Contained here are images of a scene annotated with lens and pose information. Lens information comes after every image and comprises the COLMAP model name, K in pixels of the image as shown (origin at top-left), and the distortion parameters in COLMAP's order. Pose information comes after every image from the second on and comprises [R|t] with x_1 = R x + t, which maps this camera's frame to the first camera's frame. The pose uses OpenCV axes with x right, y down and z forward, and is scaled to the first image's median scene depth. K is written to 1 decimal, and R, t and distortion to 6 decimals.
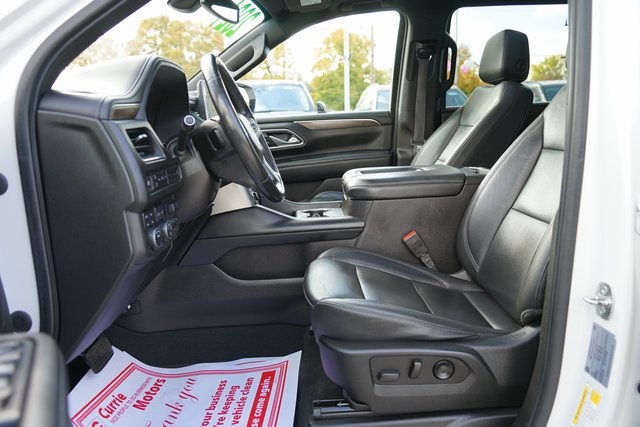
lens RADIAL K [[505.7, 0, 317.3], [0, 505.7, 212.0], [0, 0, 1]] dist [-0.043797, 0.023487]
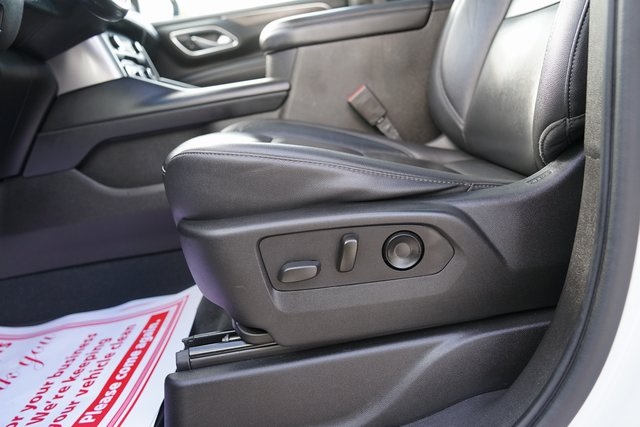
lens RADIAL K [[505.7, 0, 320.1], [0, 505.7, 214.0], [0, 0, 1]] dist [-0.043797, 0.023487]
pose [[0.994356, -0.105995, 0.004555, 0.128571], [0.105595, 0.992930, 0.054221, 0.183632], [-0.010270, -0.053434, 0.998519, 0.367398]]
